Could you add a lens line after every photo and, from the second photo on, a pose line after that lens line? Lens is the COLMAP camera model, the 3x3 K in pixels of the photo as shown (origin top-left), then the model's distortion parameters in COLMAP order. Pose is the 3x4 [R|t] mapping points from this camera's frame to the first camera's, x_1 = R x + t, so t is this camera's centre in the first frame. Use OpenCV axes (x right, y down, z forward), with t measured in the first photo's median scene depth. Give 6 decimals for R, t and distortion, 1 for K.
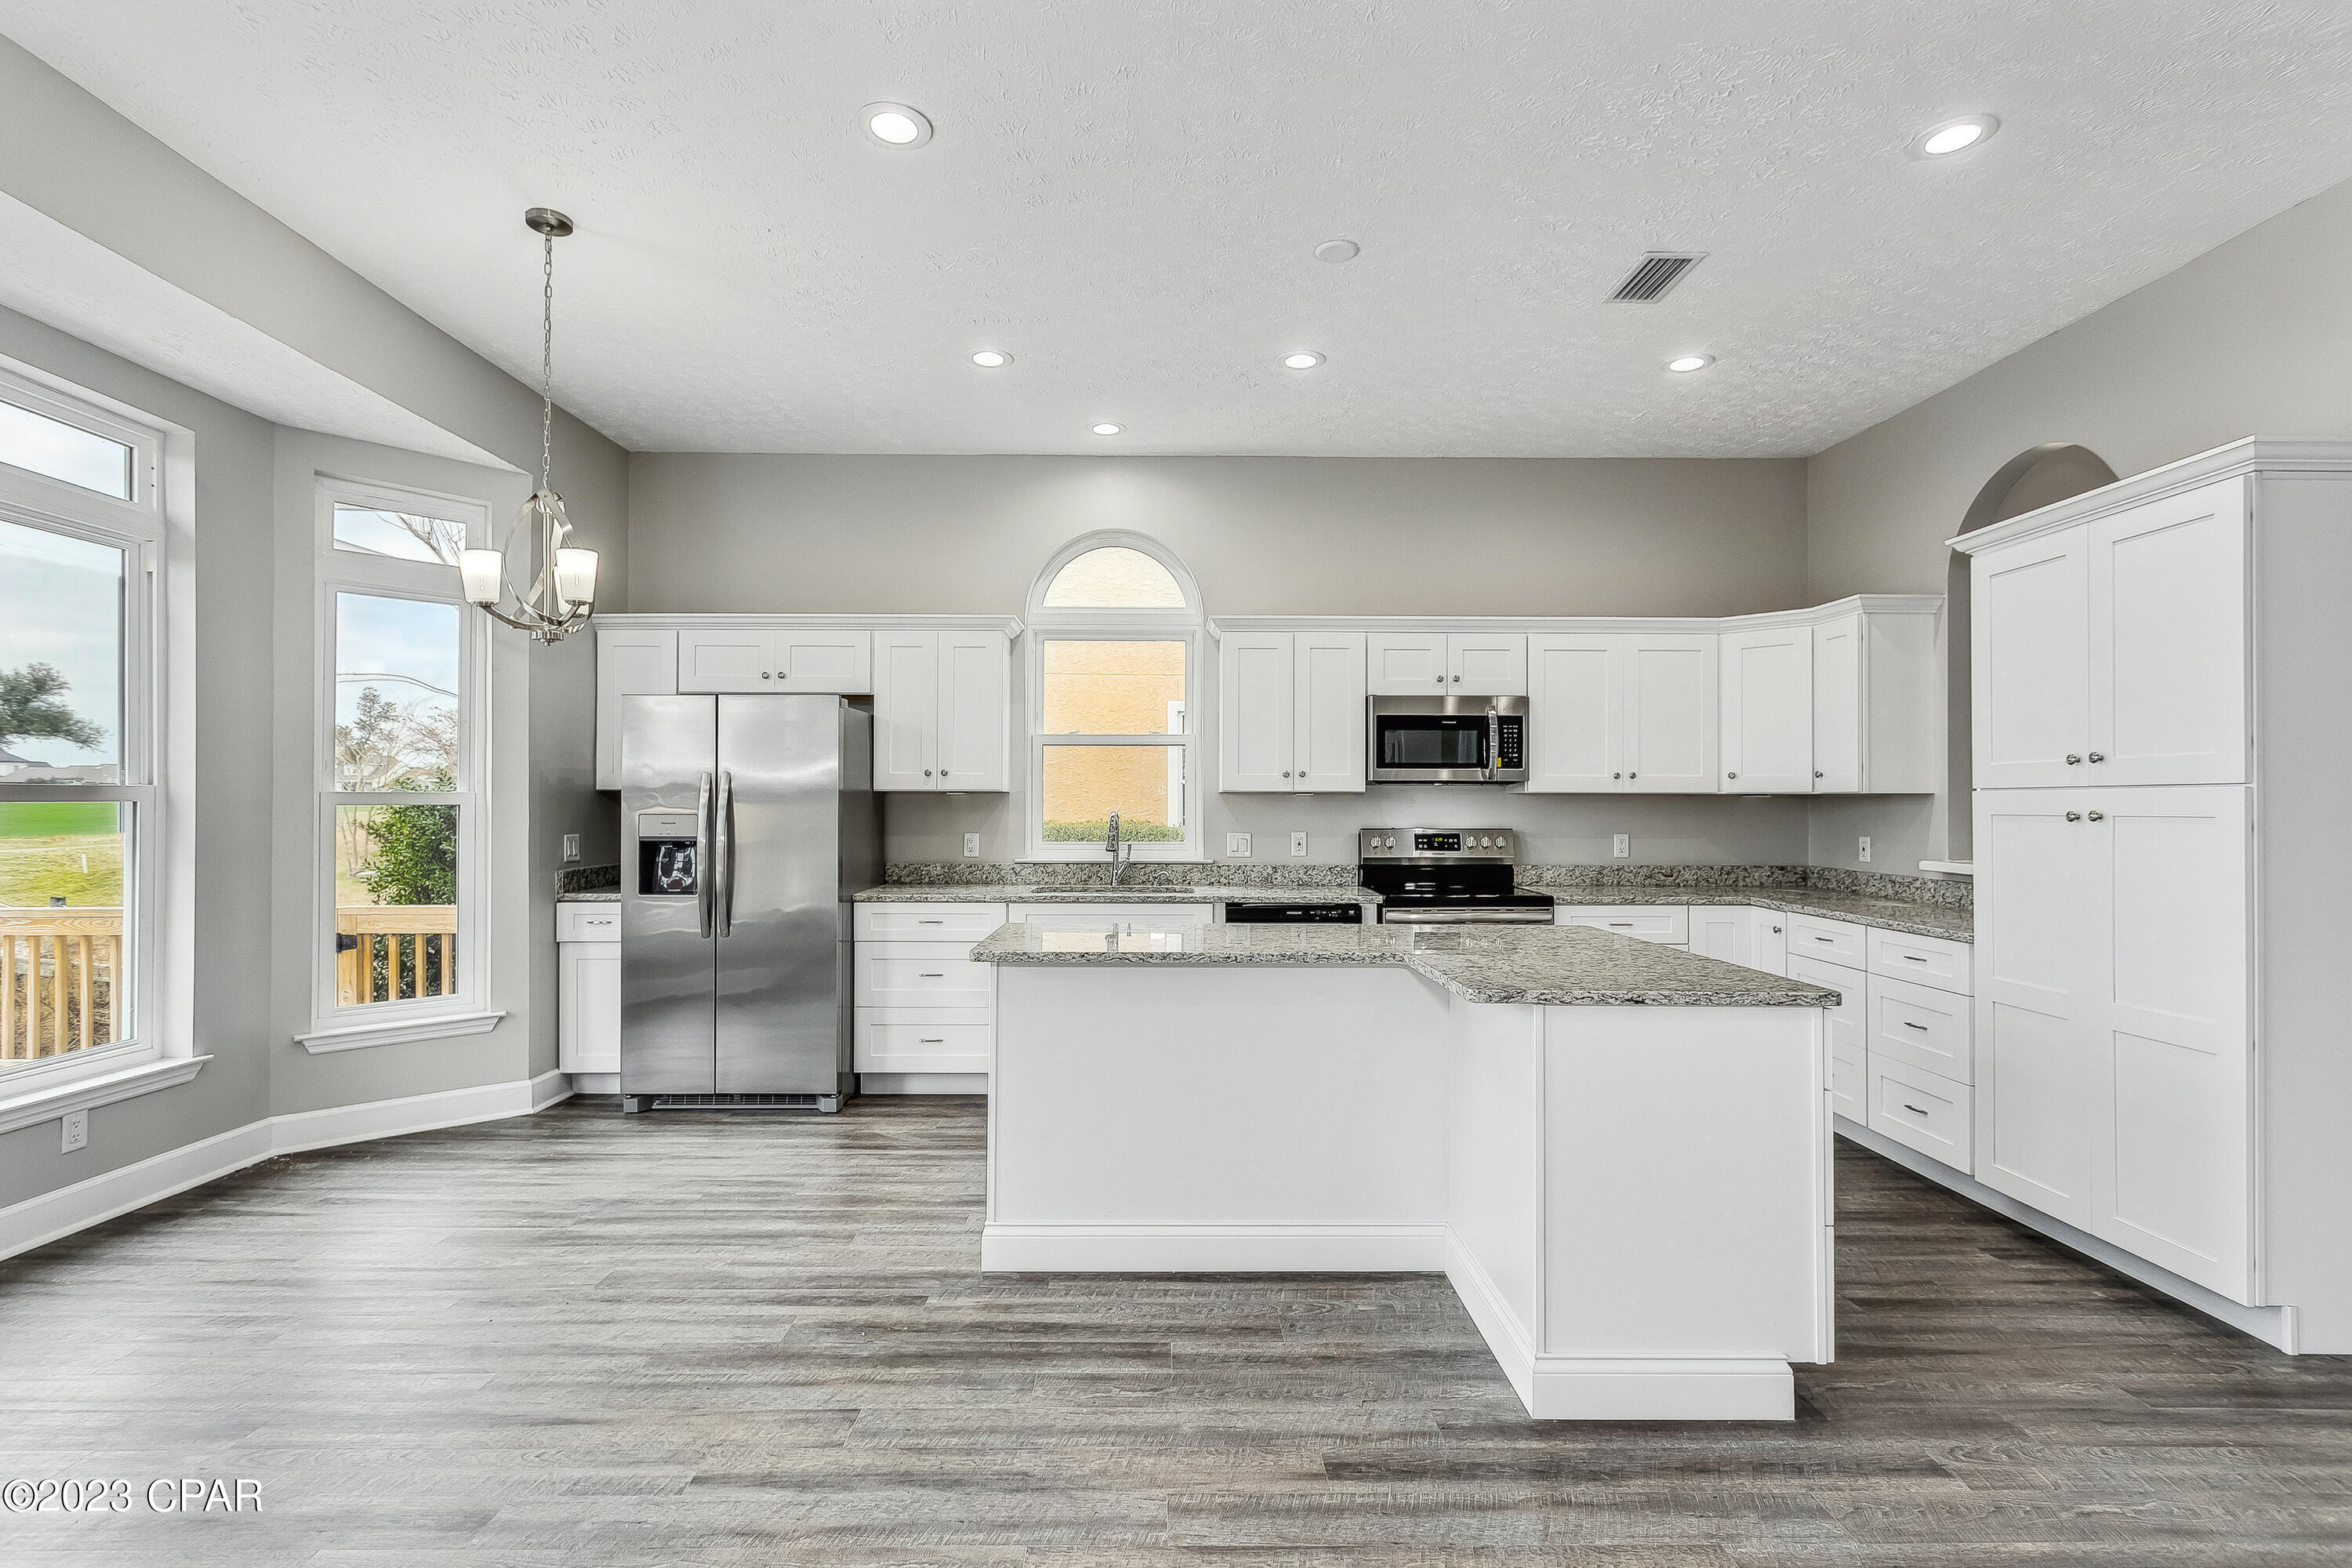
lens RADIAL K [[1121.8, 0, 1172.3], [0, 1121.8, 787.3], [0, 0, 1]] dist [0.000278, 0.000891]
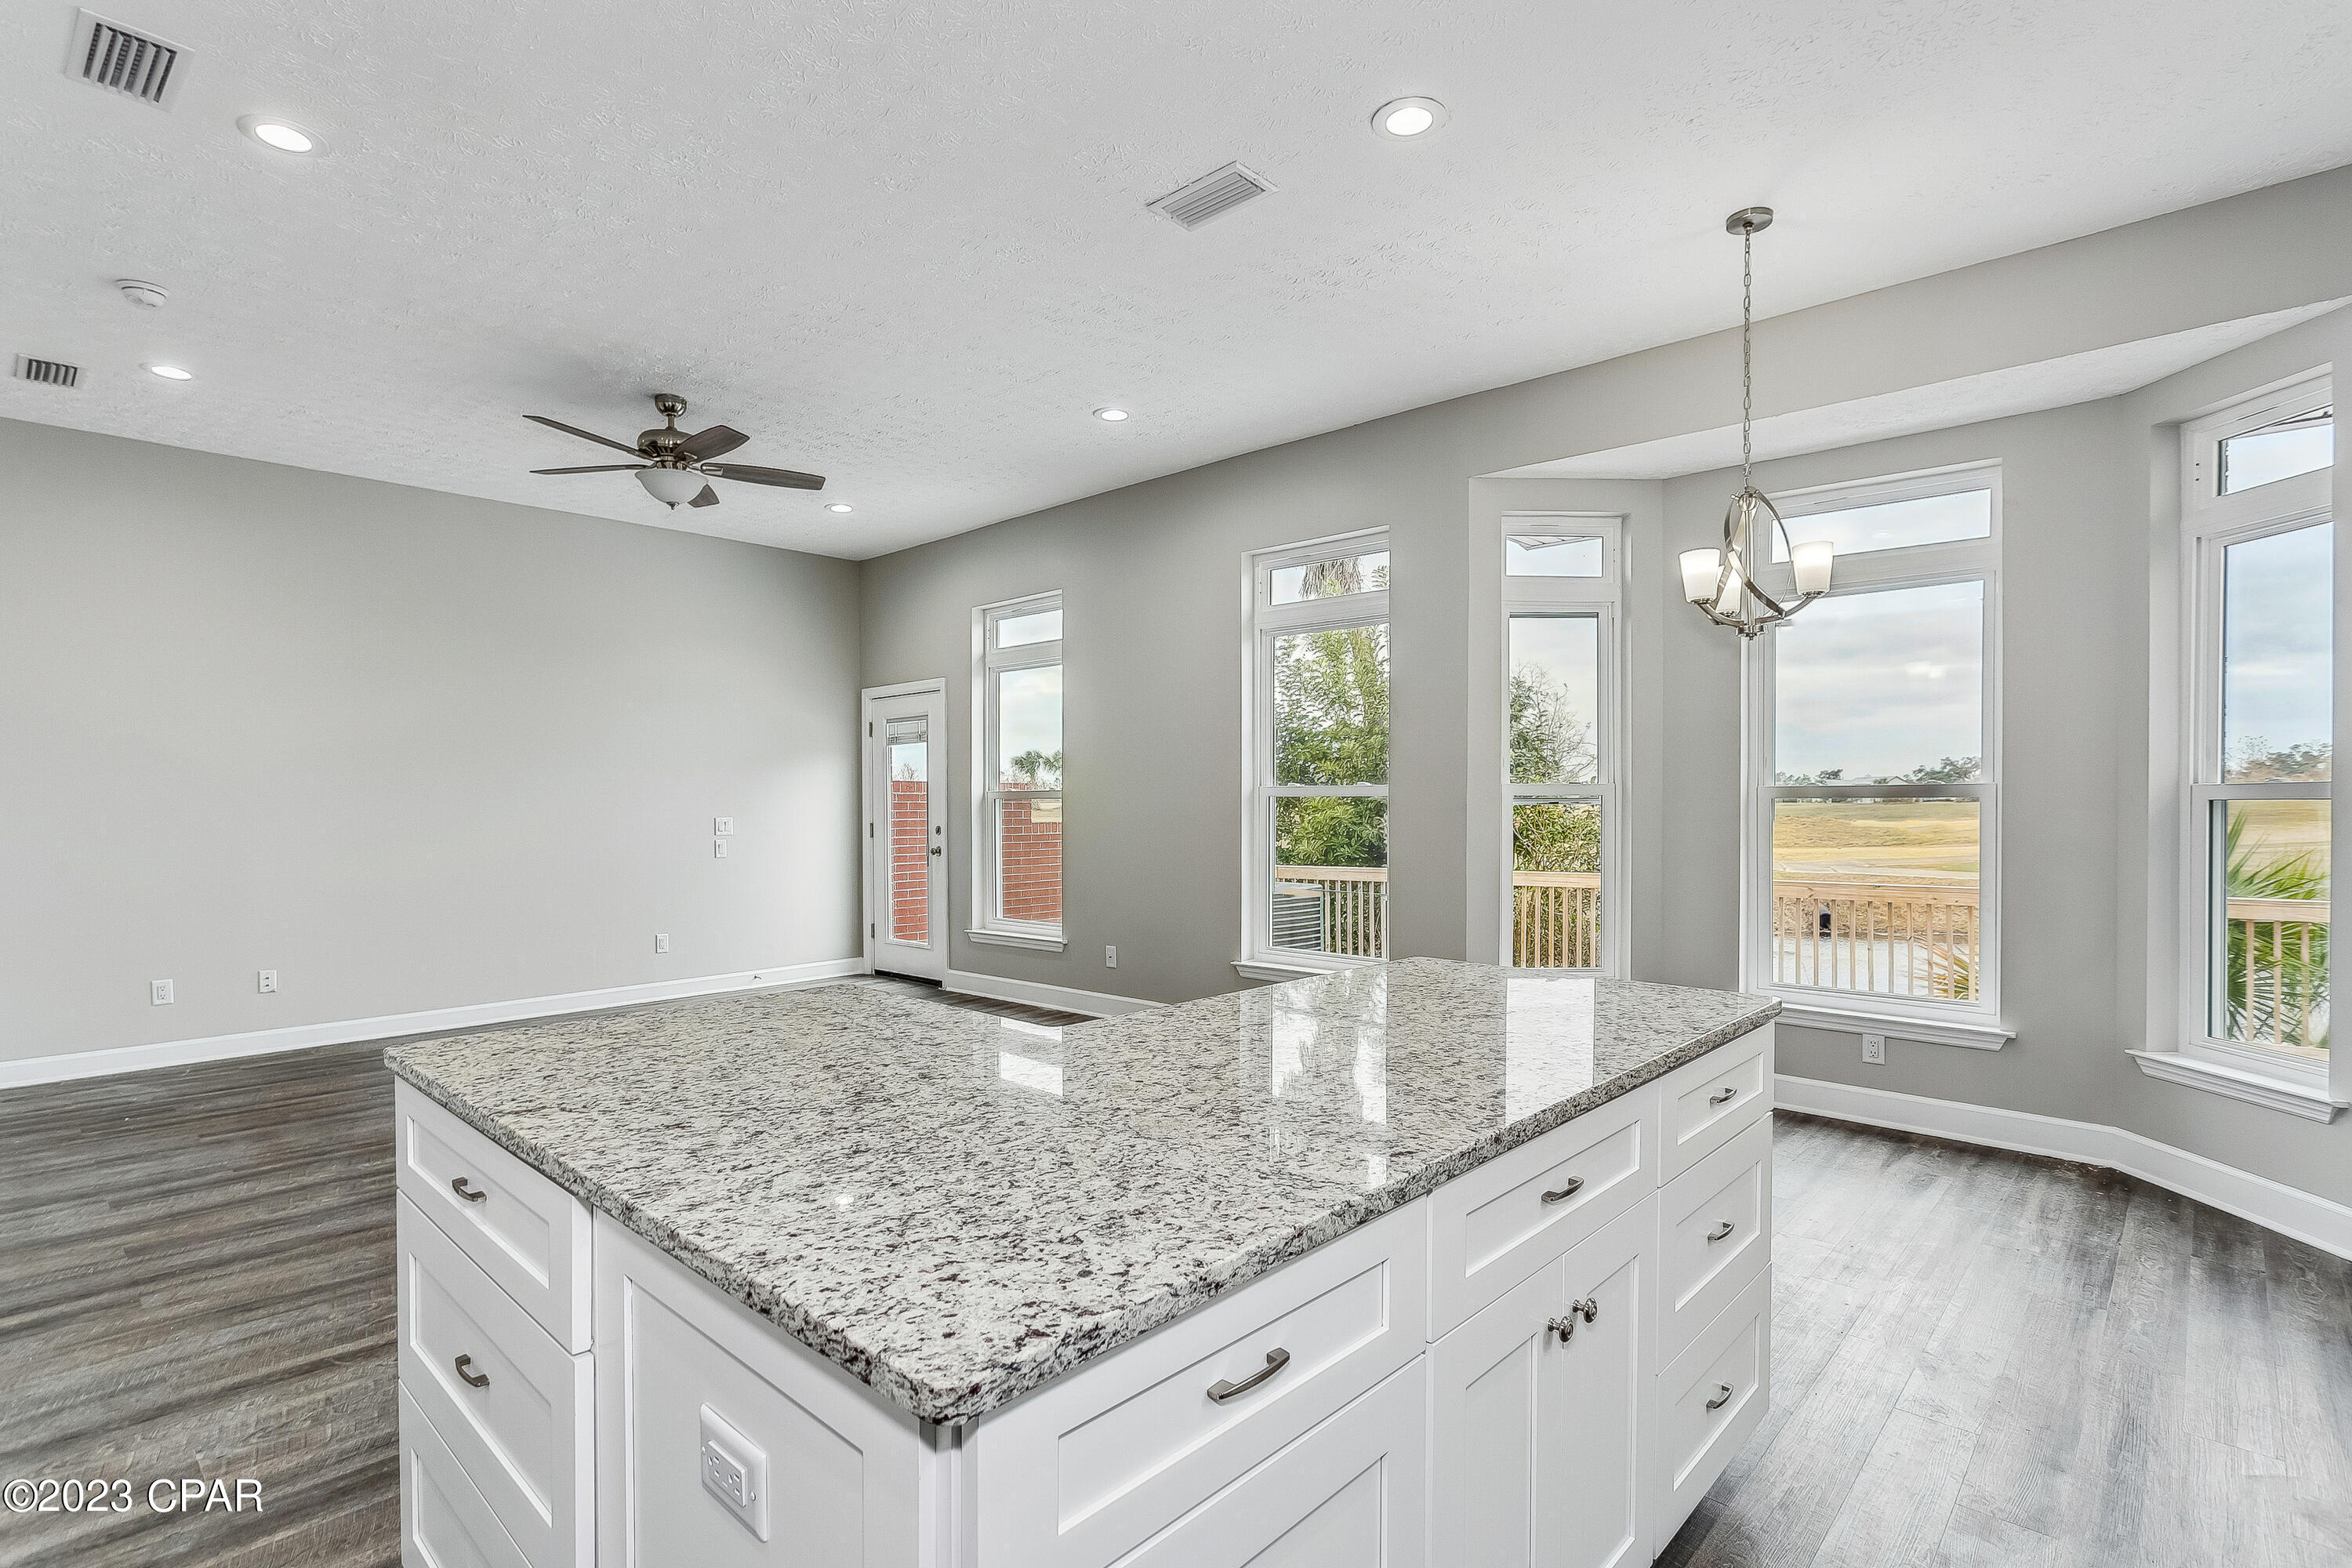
lens RADIAL K [[1134.9, 0, 1159.2], [0, 1134.9, 810.8], [0, 0, 1]] dist [0.004578, 0.001059]
pose [[-0.696456, 0.002576, -0.717595, 0.355587], [0.009776, 0.999935, -0.005899, 0.018357], [0.717533, -0.011124, -0.696436, 0.856547]]
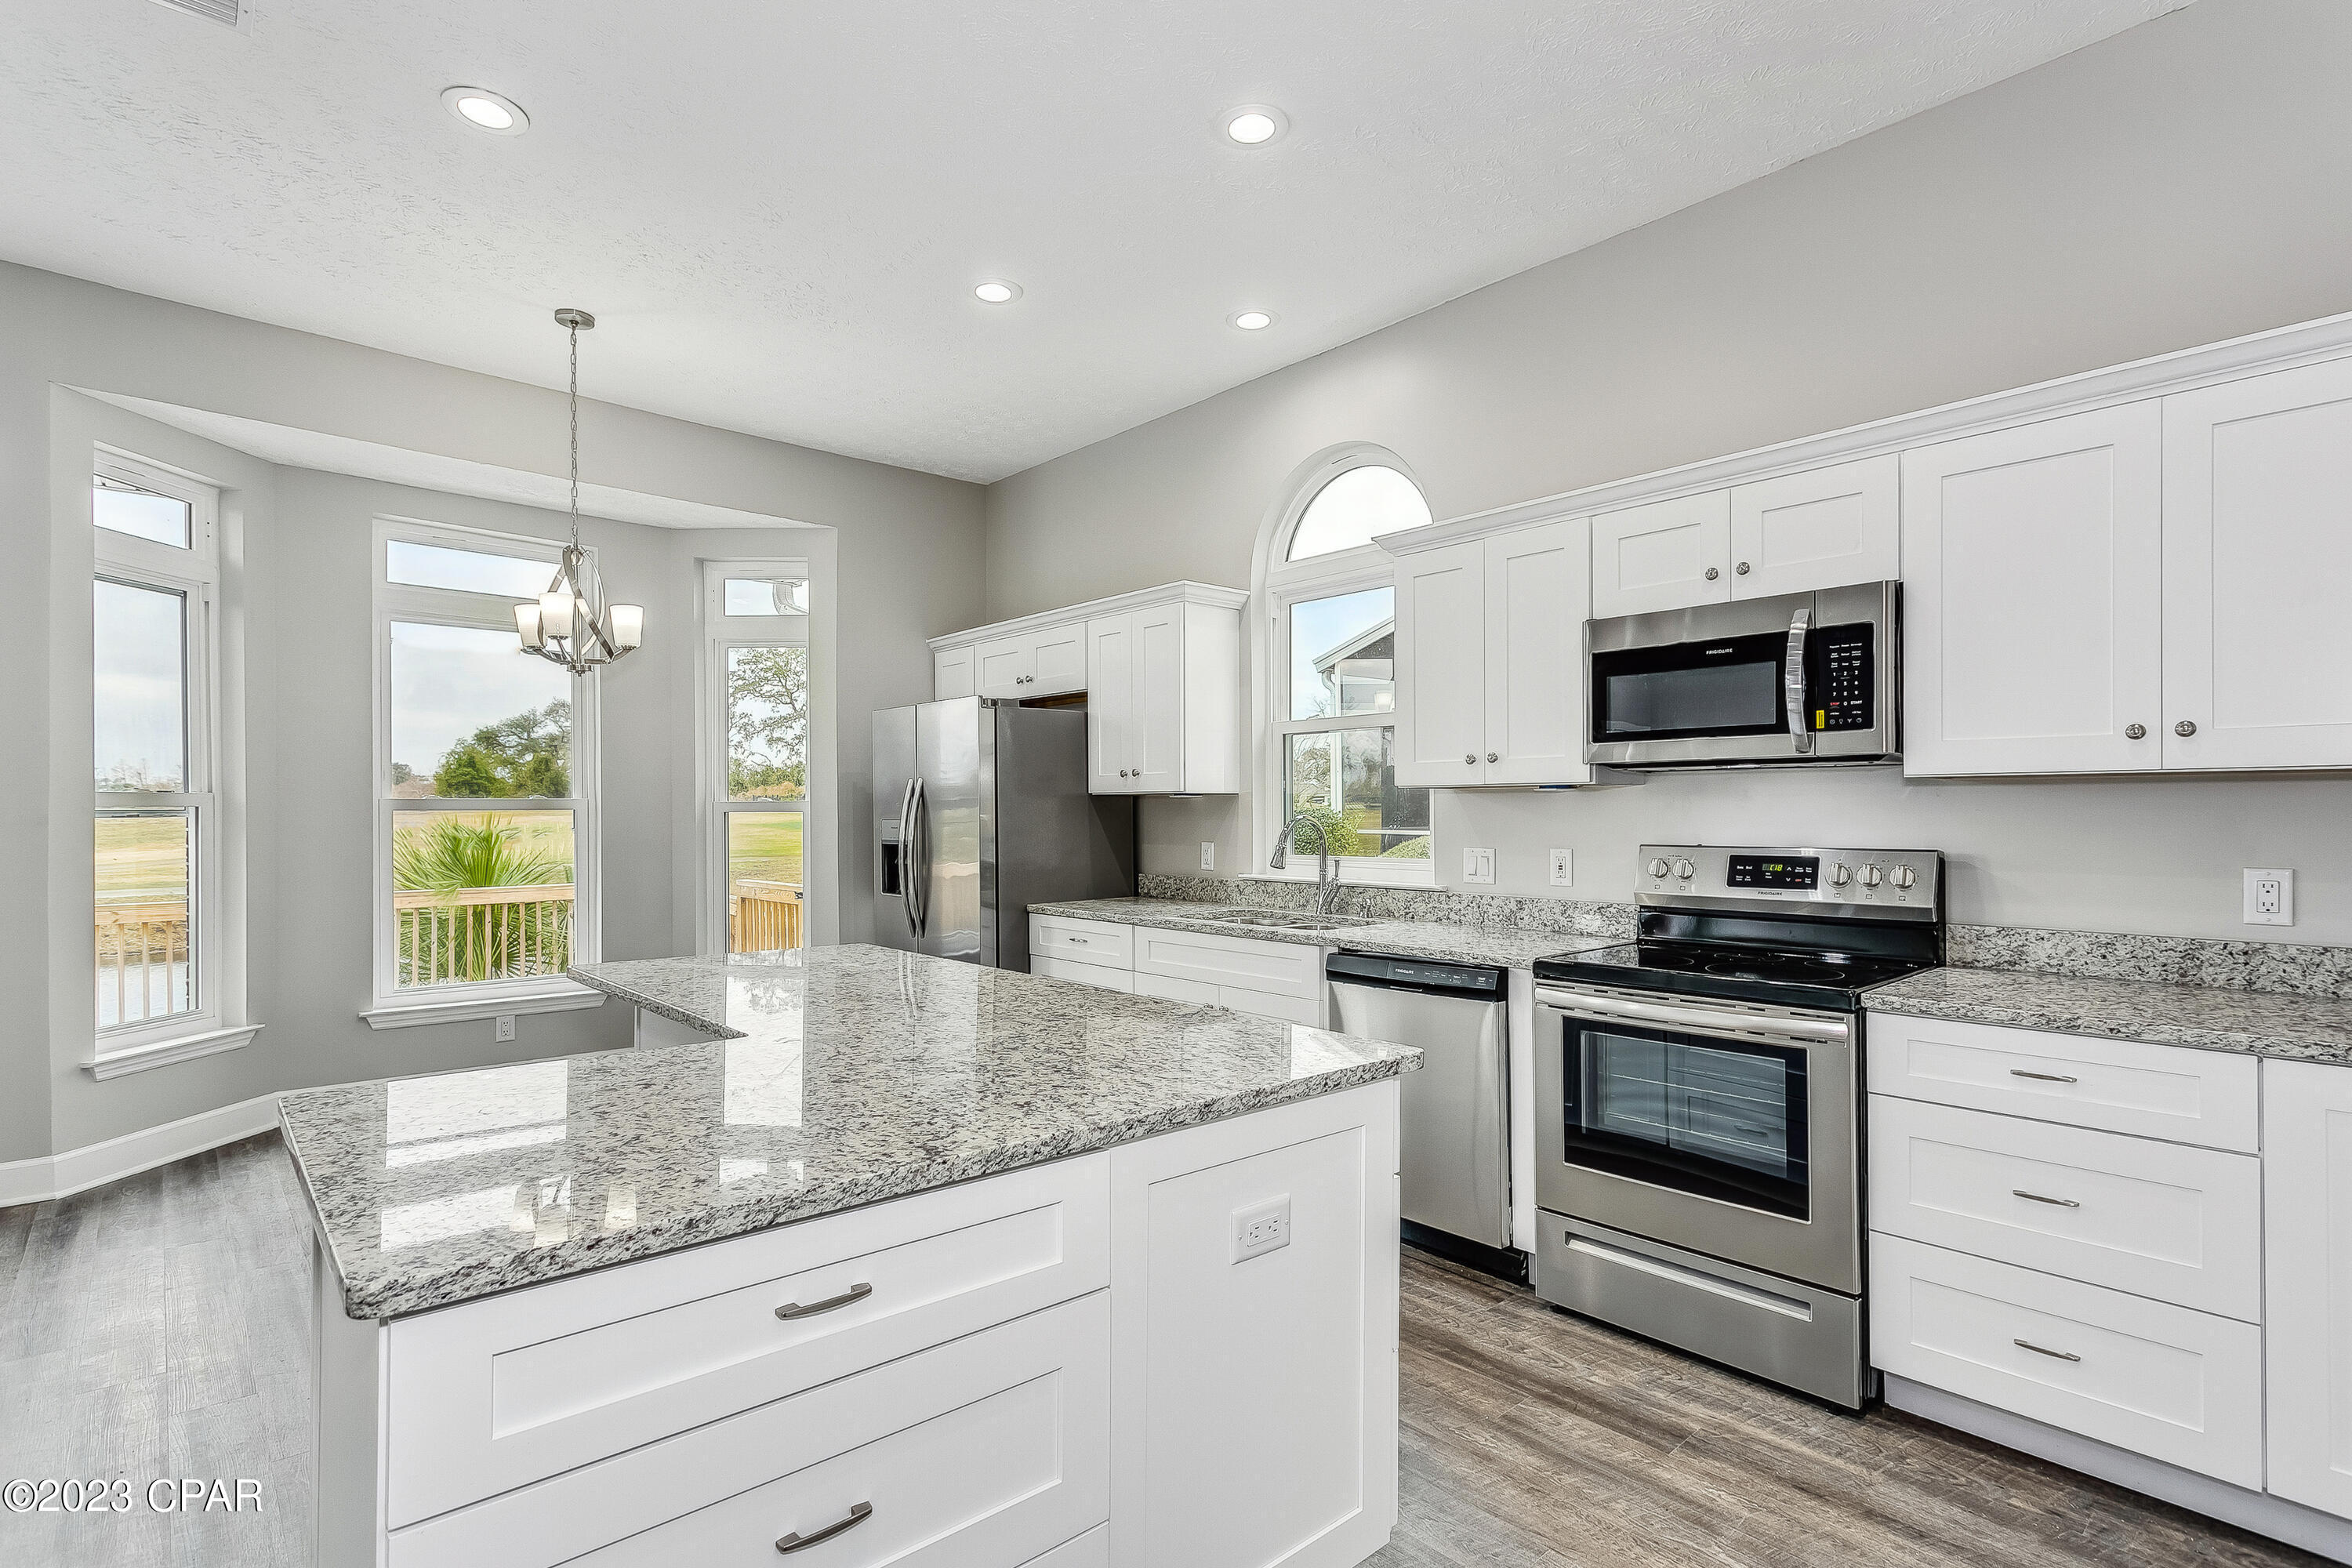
lens RADIAL K [[1134.9, 0, 1159.2], [0, 1134.9, 810.8], [0, 0, 1]] dist [0.004578, 0.001059]
pose [[0.651739, -0.005094, -0.758426, 0.488251], [0.015563, 0.999857, 0.006658, 0.011429], [0.758284, -0.016143, 0.651725, 0.436479]]
